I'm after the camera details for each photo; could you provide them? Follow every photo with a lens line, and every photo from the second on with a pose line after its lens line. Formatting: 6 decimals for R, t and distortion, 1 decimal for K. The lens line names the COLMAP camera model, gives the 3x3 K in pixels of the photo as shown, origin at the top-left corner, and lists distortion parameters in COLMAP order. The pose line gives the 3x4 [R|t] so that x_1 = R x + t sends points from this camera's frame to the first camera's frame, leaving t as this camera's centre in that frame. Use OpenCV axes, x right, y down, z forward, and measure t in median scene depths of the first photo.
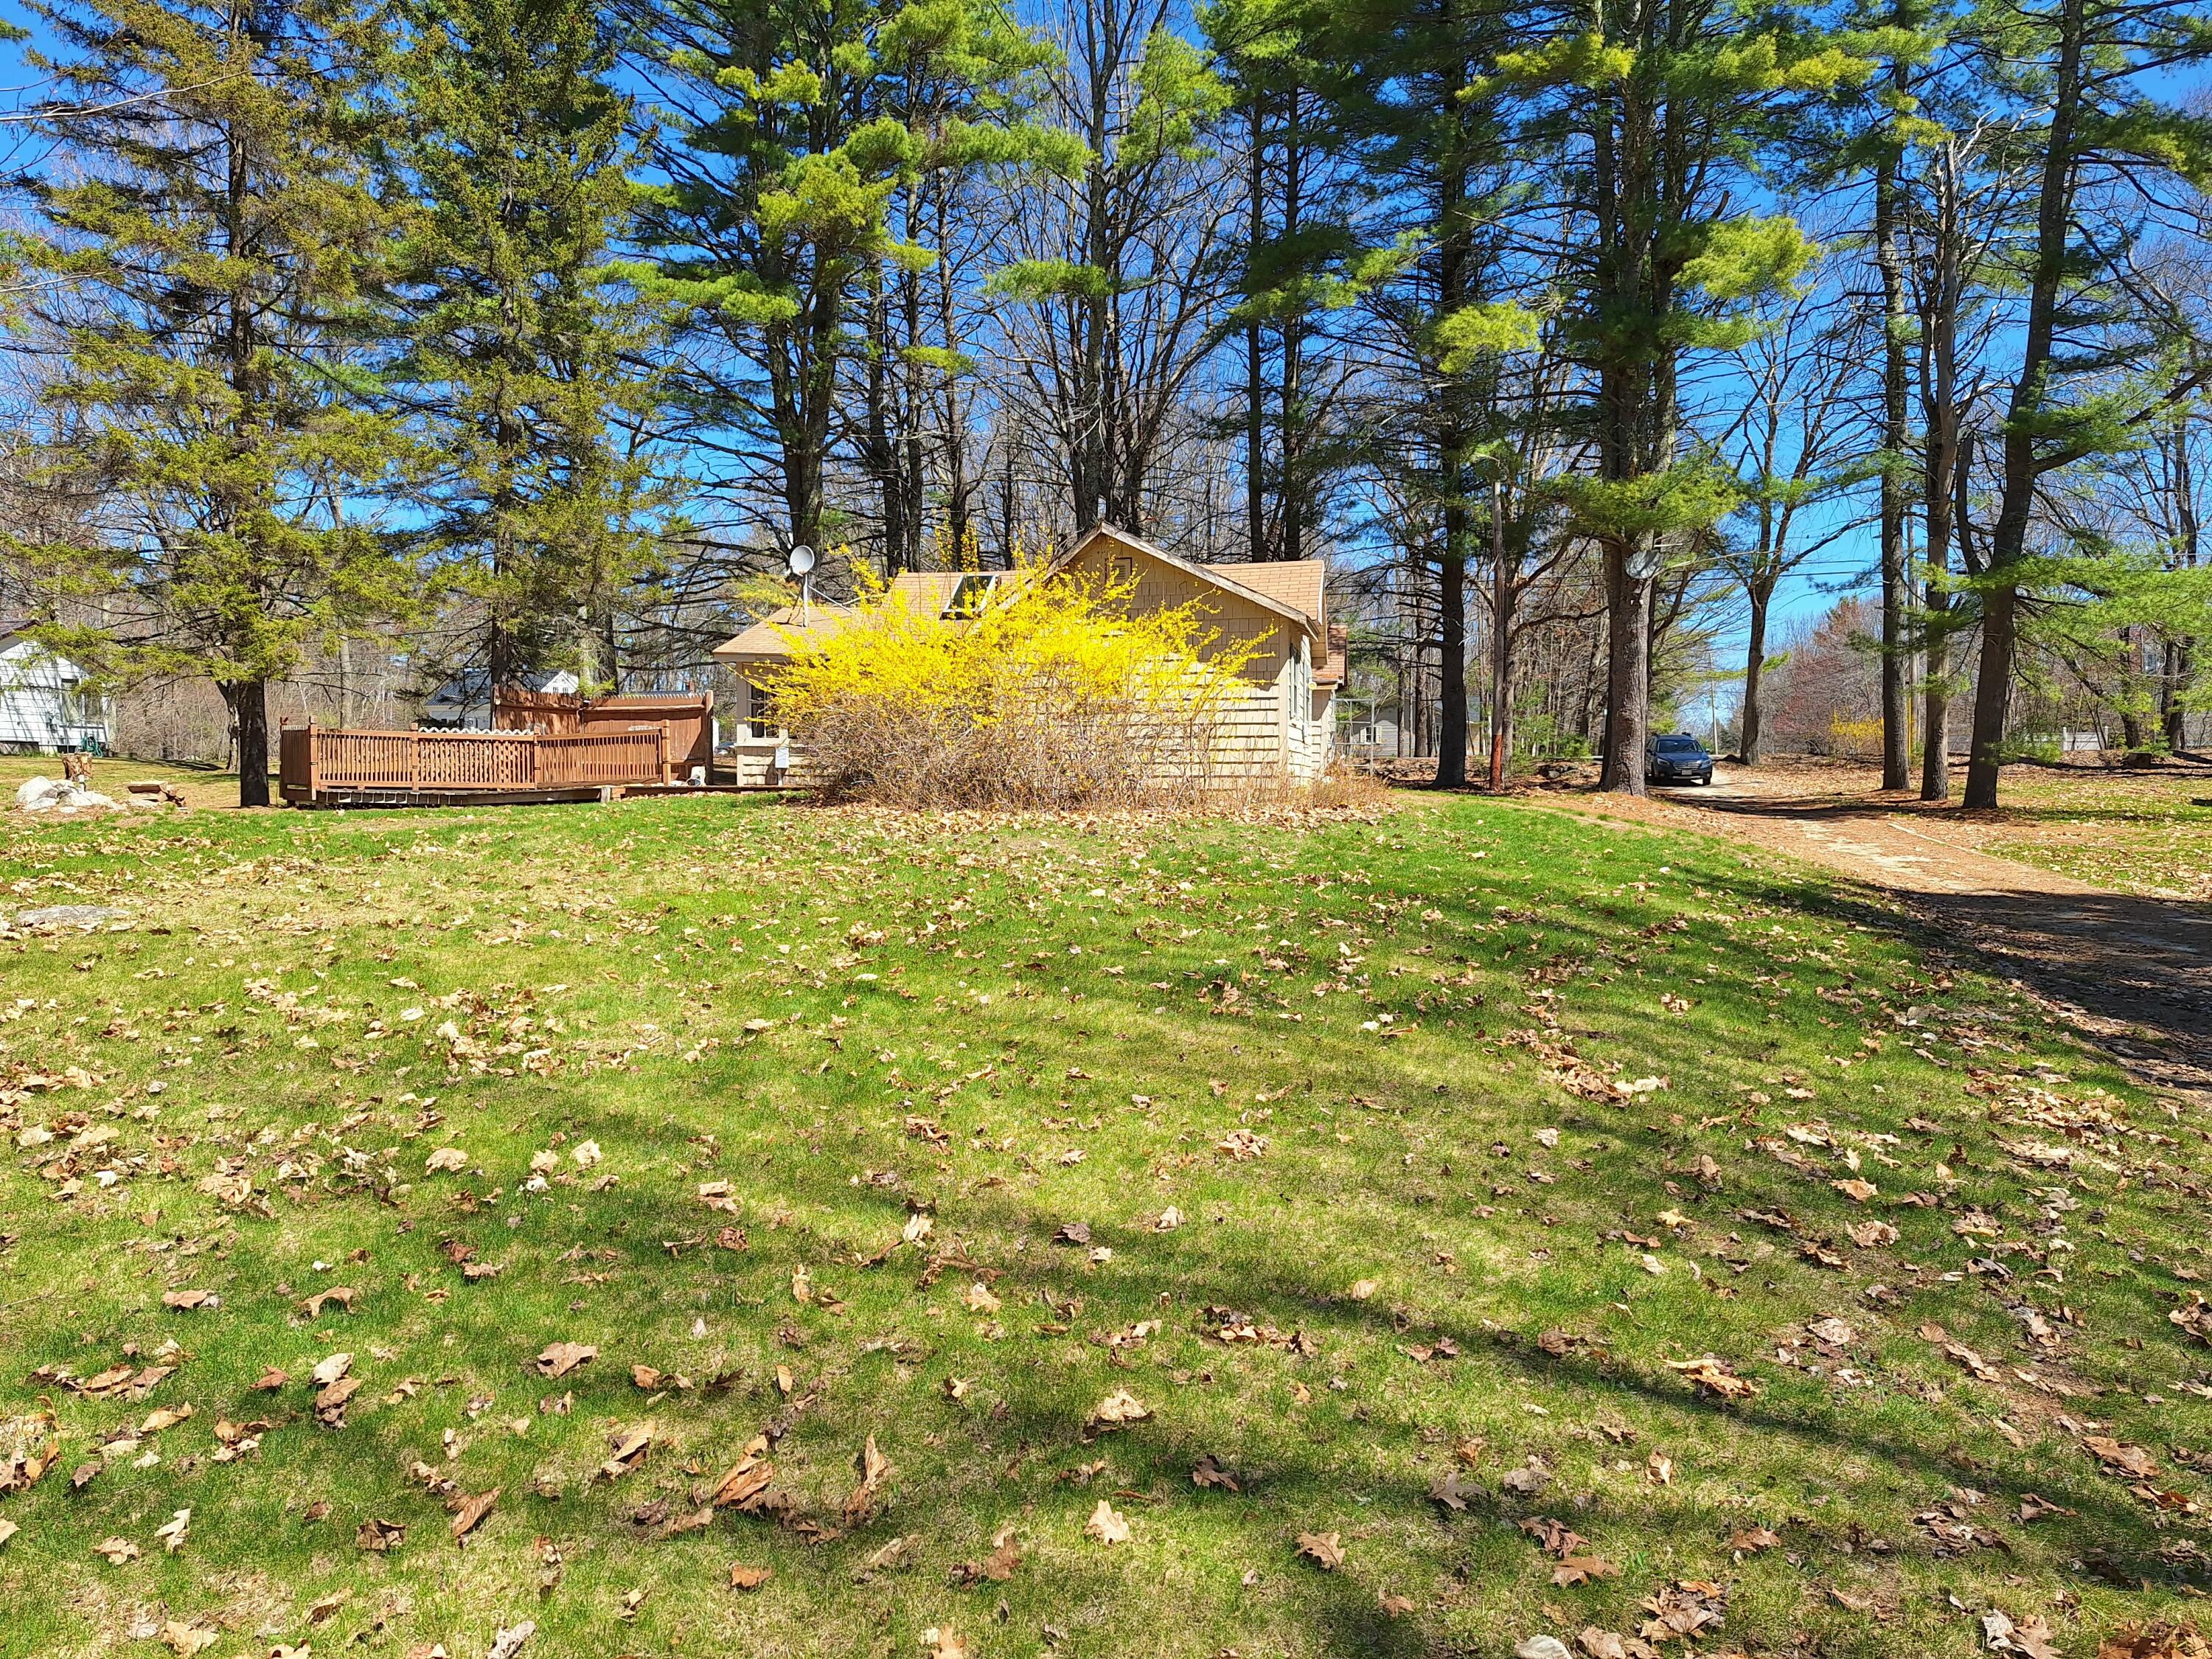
lens RADIAL K [[1616.7, 0, 1117.4], [0, 1616.7, 814.2], [0, 0, 1]] dist [0.116170, -0.169919]
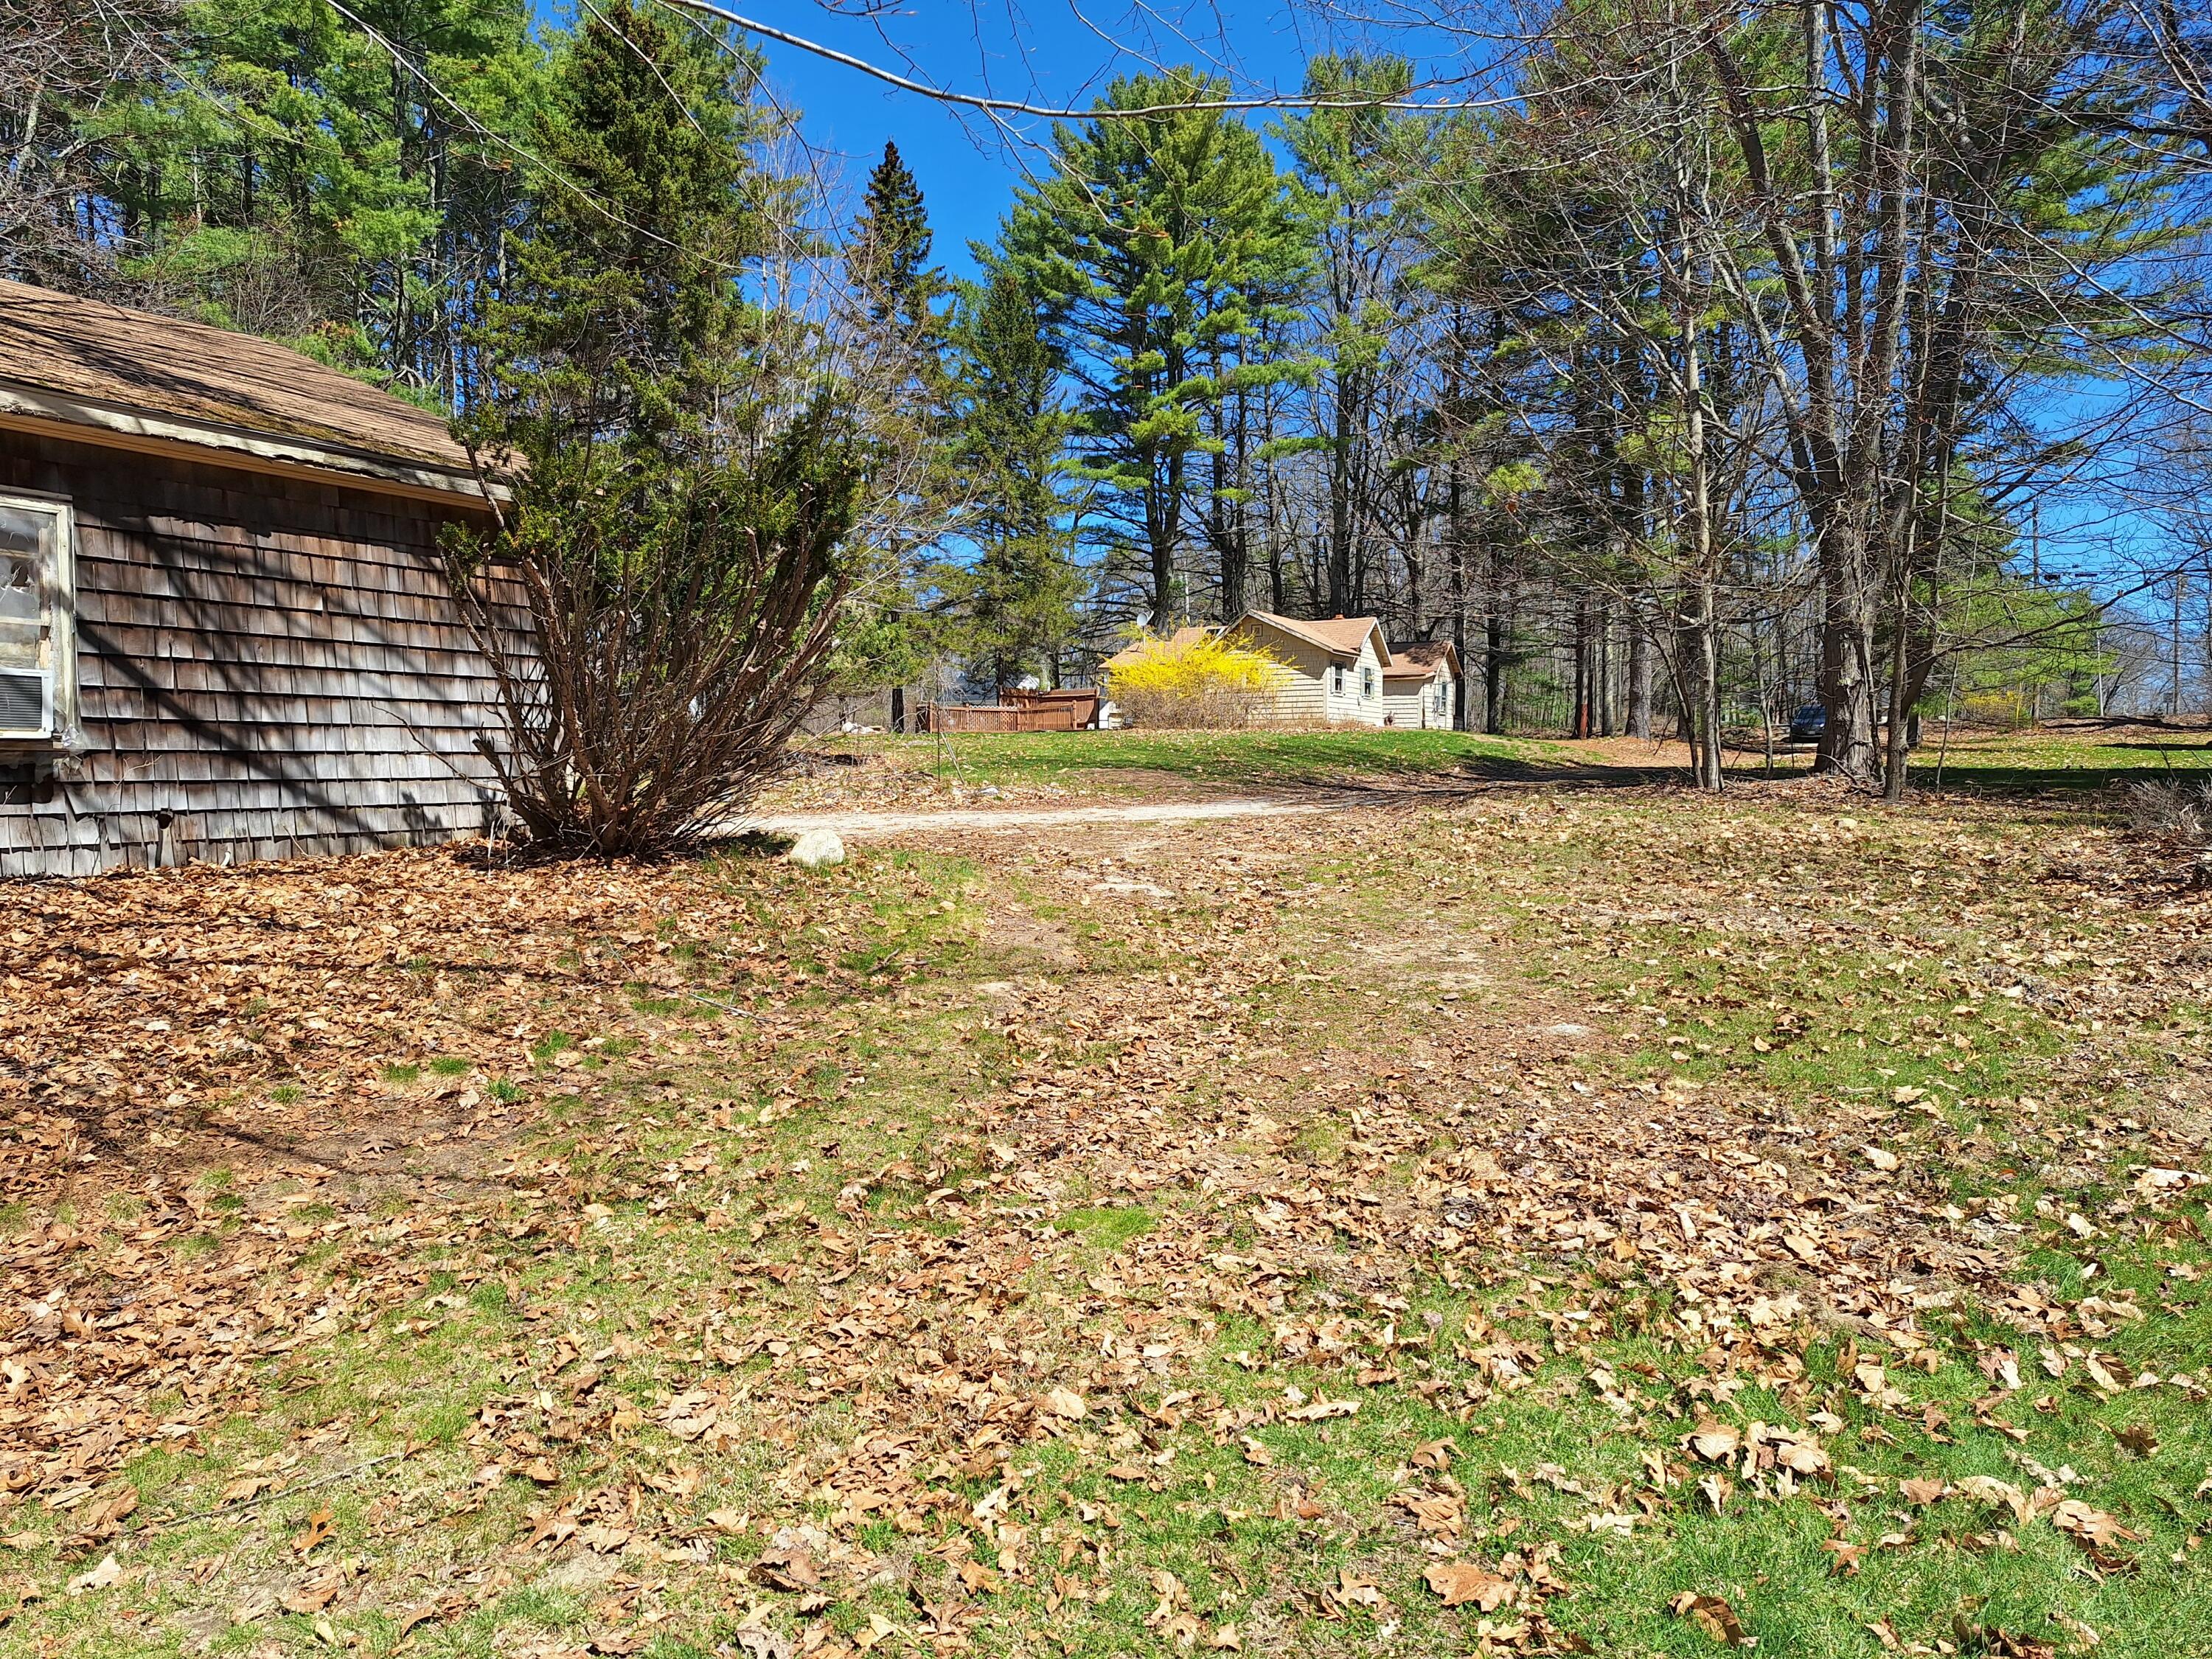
lens RADIAL K [[1616.7, 0, 1117.4], [0, 1616.7, 814.2], [0, 0, 1]] dist [0.116170, -0.169919]
pose [[0.960481, 0.007562, -0.278242, 0.287488], [-0.004598, 0.999926, 0.011303, 0.051675], [0.278307, -0.009577, 0.960444, -0.798663]]
